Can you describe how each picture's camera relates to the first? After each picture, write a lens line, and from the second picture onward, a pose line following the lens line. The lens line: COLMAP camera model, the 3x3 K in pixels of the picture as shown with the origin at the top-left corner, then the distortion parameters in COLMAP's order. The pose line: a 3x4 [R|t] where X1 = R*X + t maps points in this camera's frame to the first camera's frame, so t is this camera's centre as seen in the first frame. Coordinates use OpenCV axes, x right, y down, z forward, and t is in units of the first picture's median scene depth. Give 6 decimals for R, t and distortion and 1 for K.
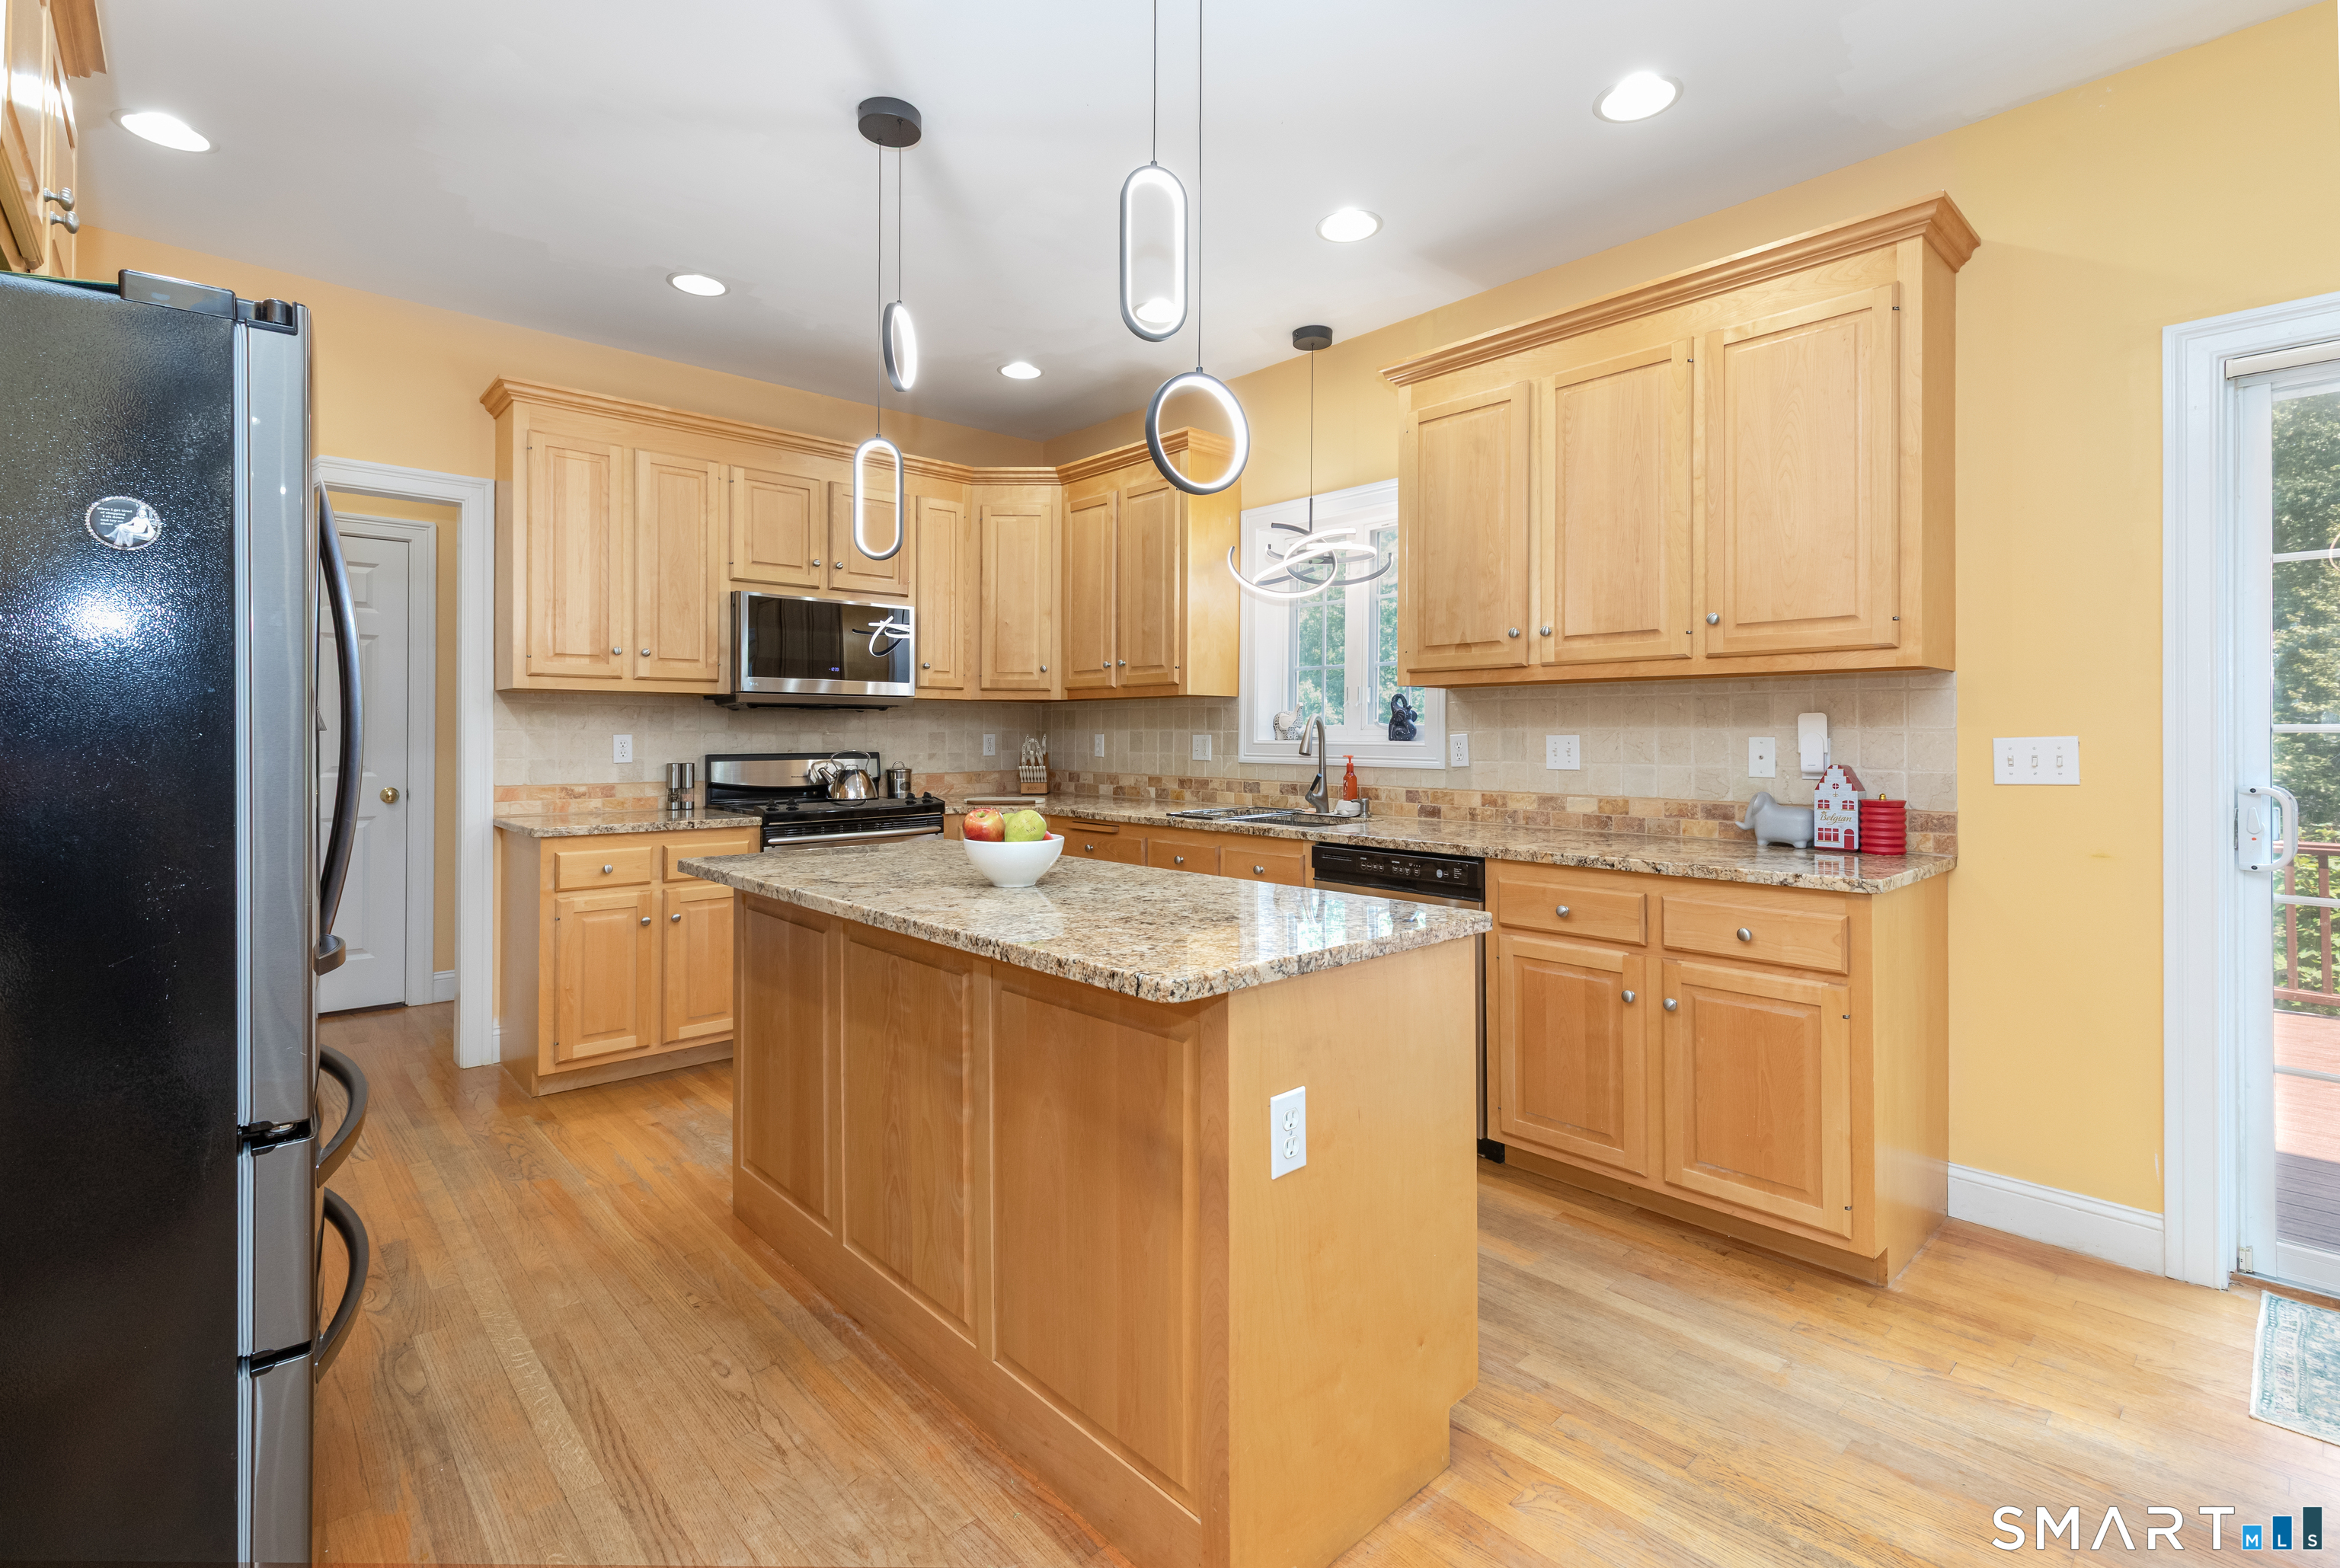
lens RADIAL K [[1072.6, 0, 1172.1], [0, 1072.6, 720.1], [0, 0, 1]] dist [0.006306, -0.003110]
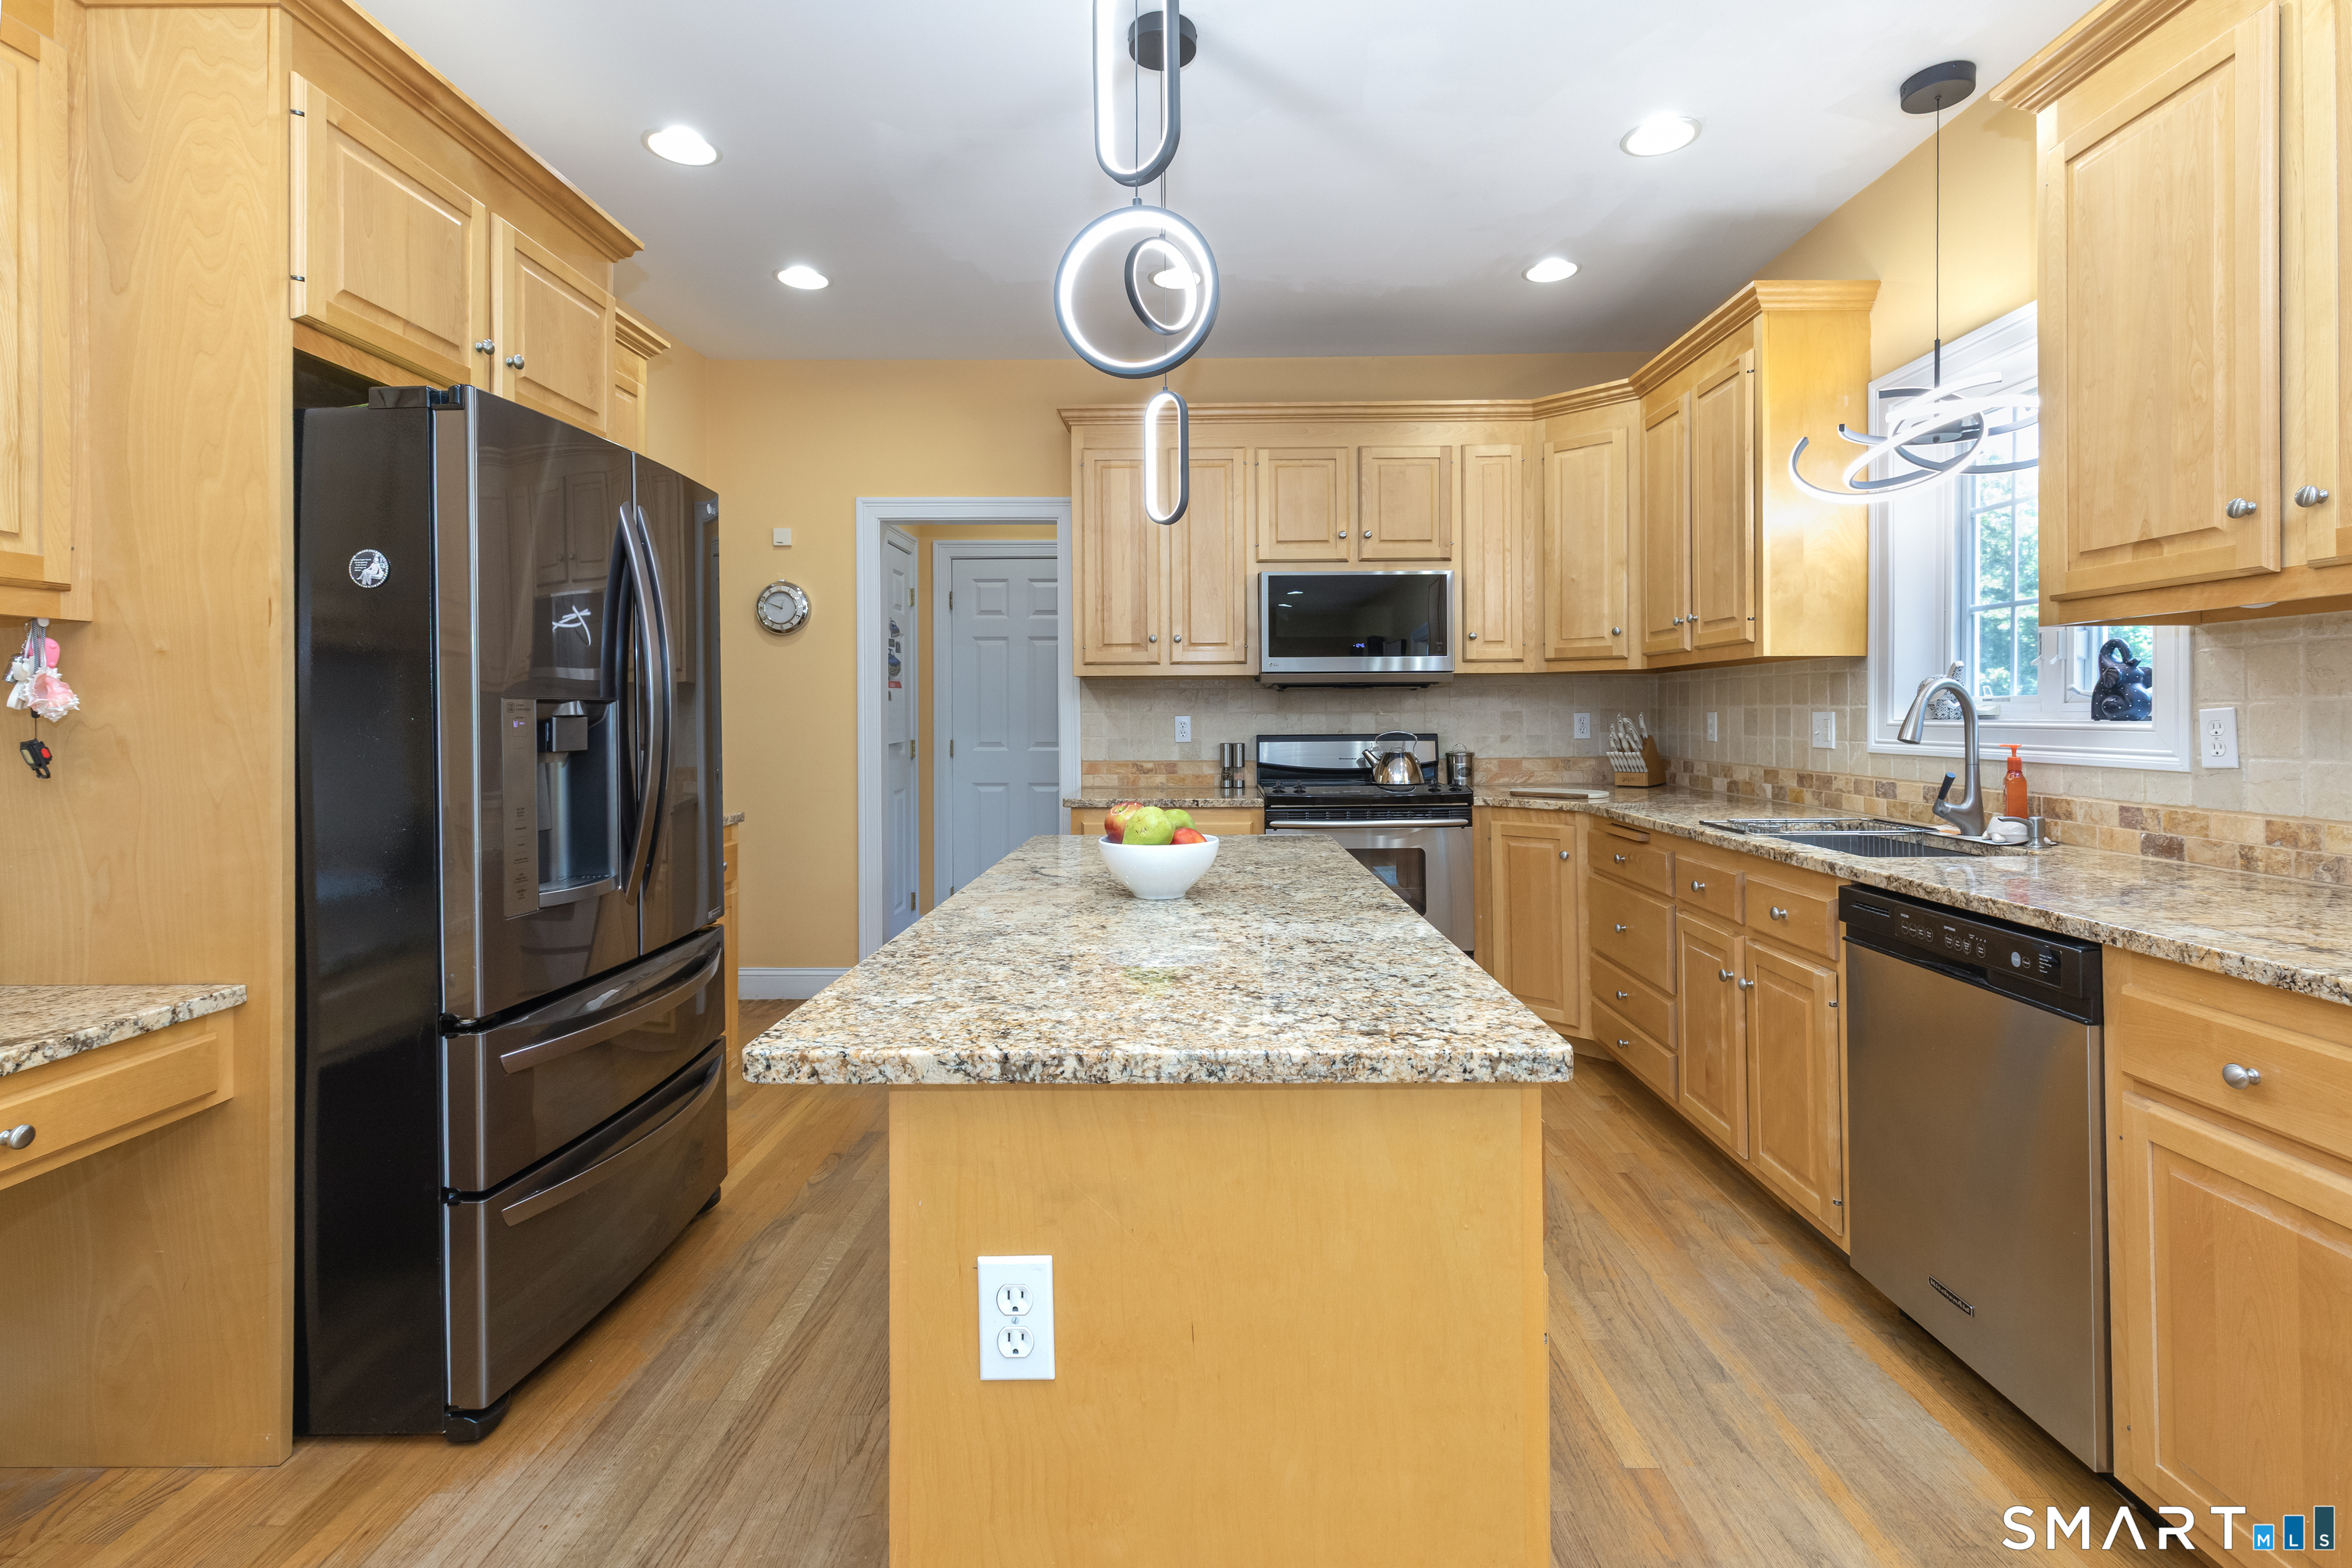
lens RADIAL K [[1078.2, 0, 1178.2], [0, 1078.2, 708.8], [0, 0, 1]] dist [0.006306, -0.003110]
pose [[0.726916, -0.009394, -0.686662, 0.249179], [0.015169, 0.999882, 0.002380, 0.003994], [0.686559, -0.012146, 0.726973, 0.230758]]
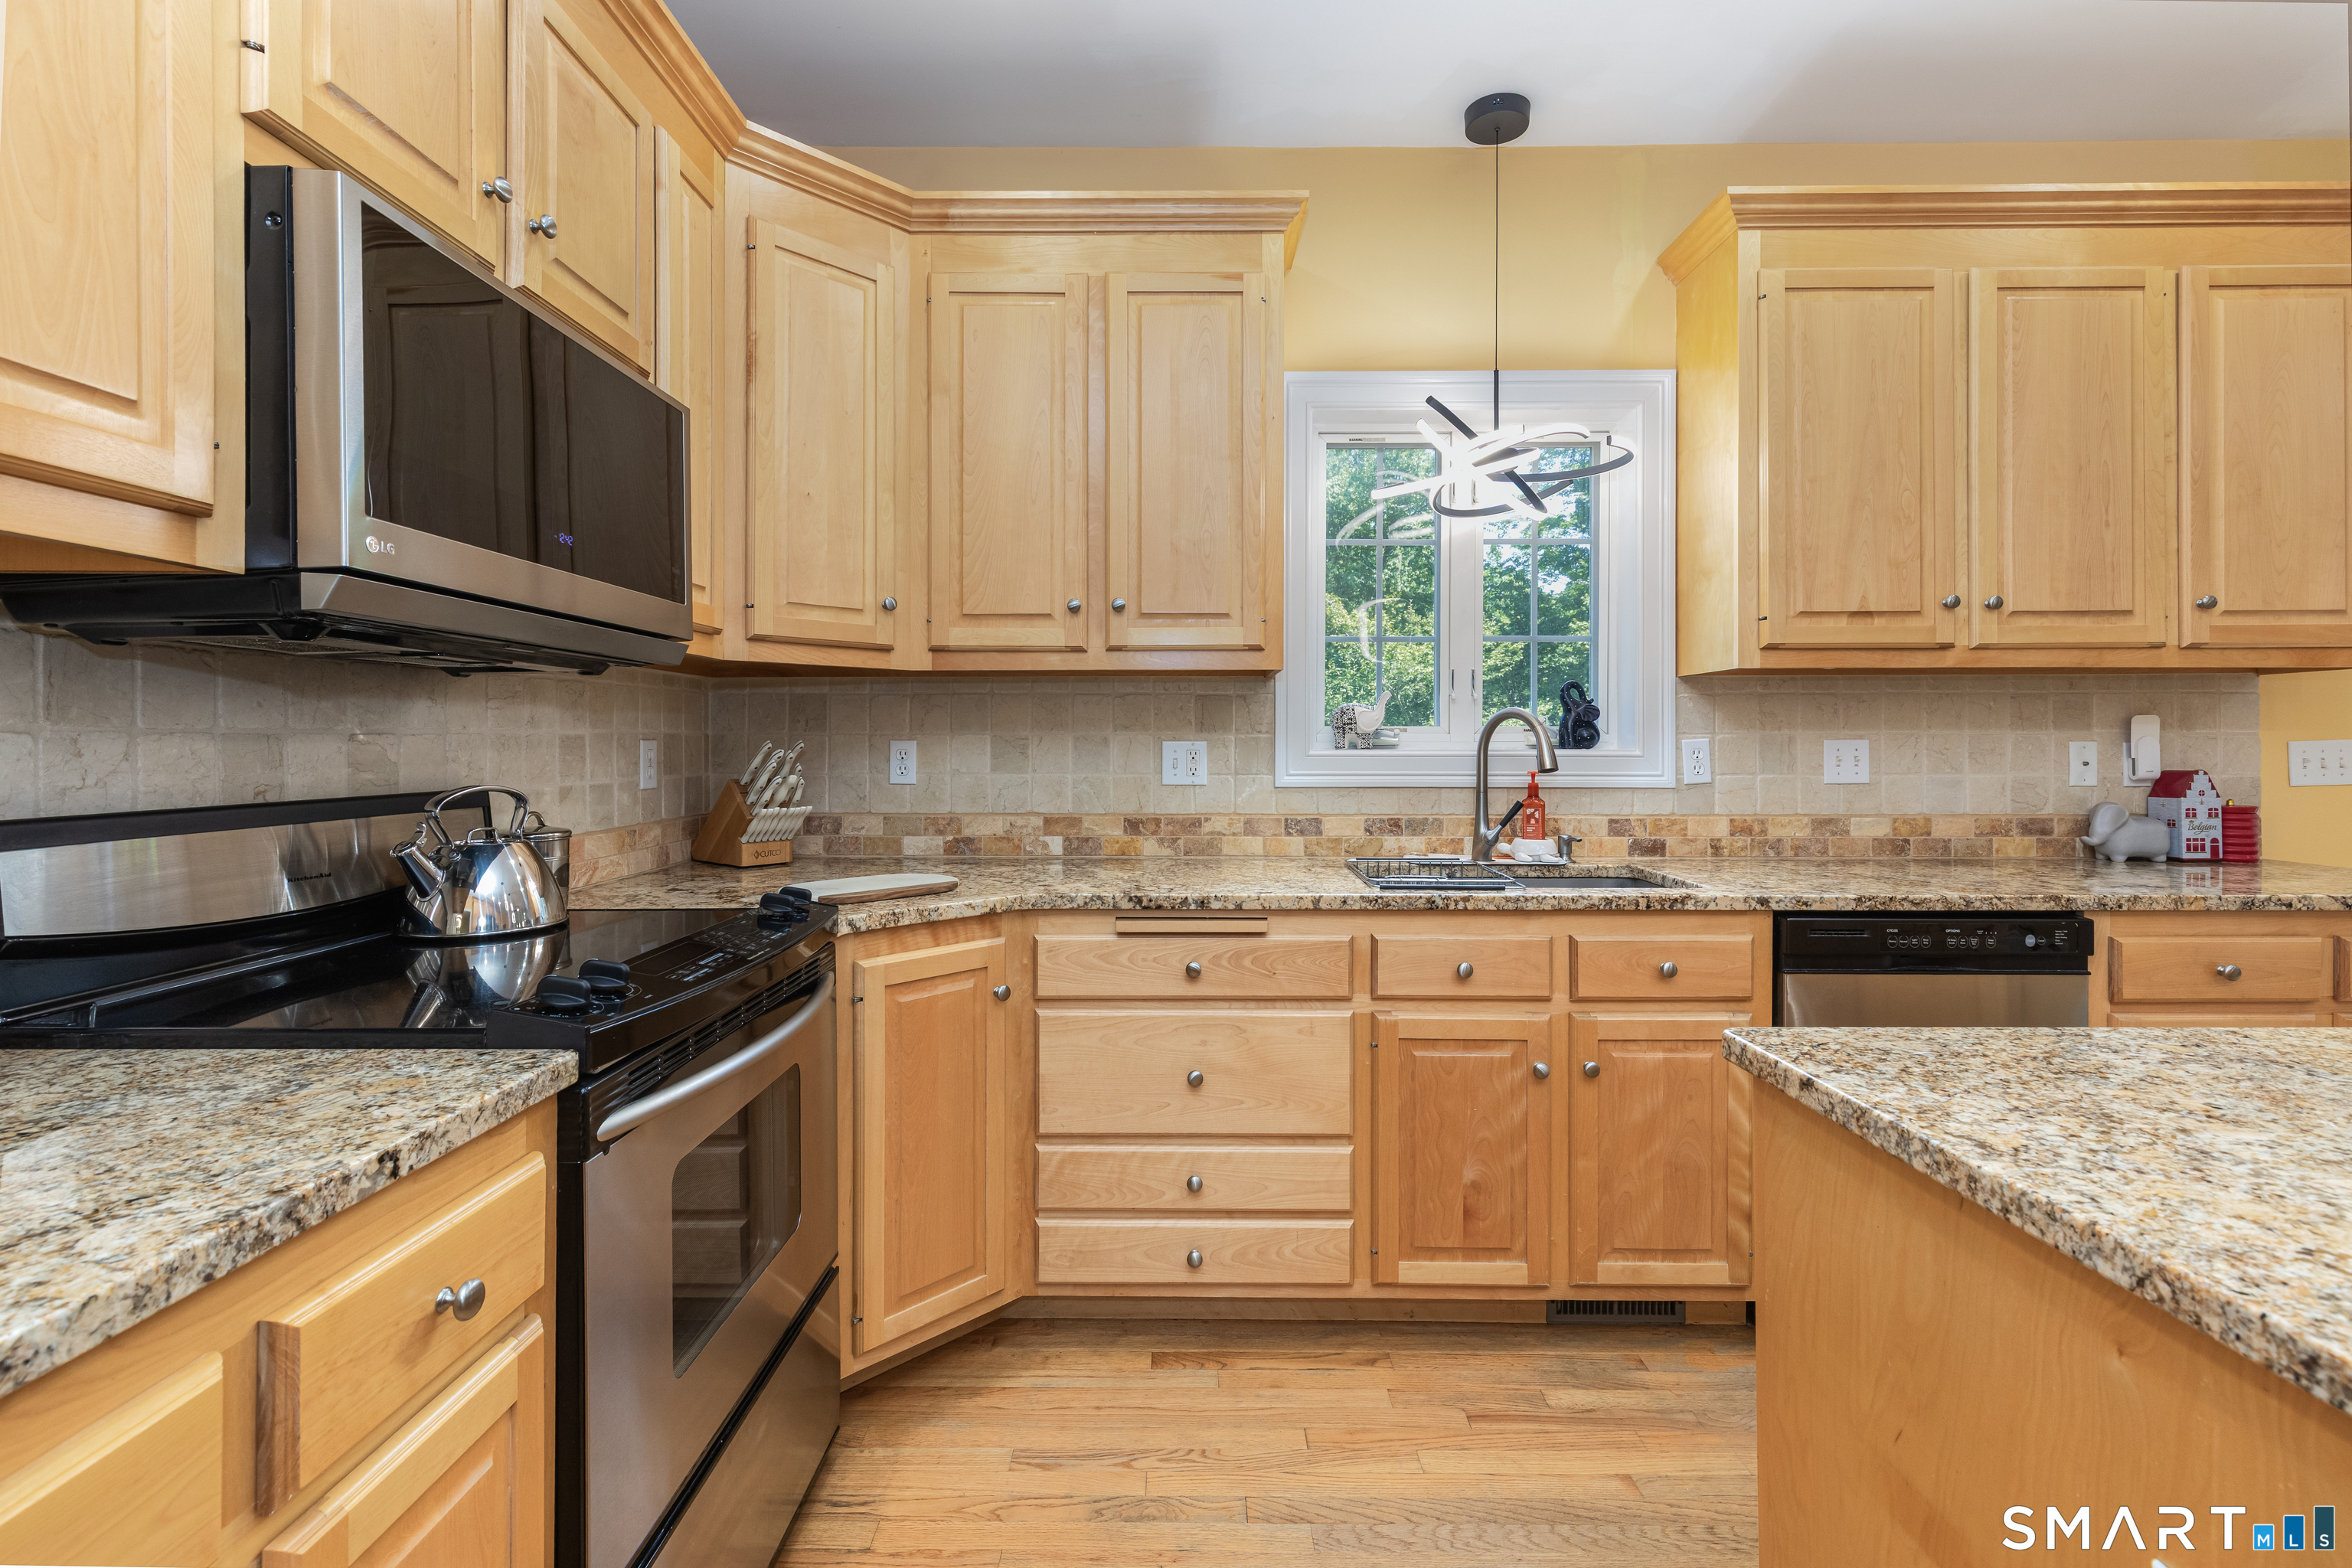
lens RADIAL K [[1078.2, 0, 1173.6], [0, 1078.2, 739.8], [0, 0, 1]] dist [0.006306, -0.003110]
pose [[0.677396, 0.001049, 0.735618, -0.490677], [-0.007444, 0.999958, 0.005428, 0.011763], [-0.735581, -0.009153, 0.677375, 0.729854]]
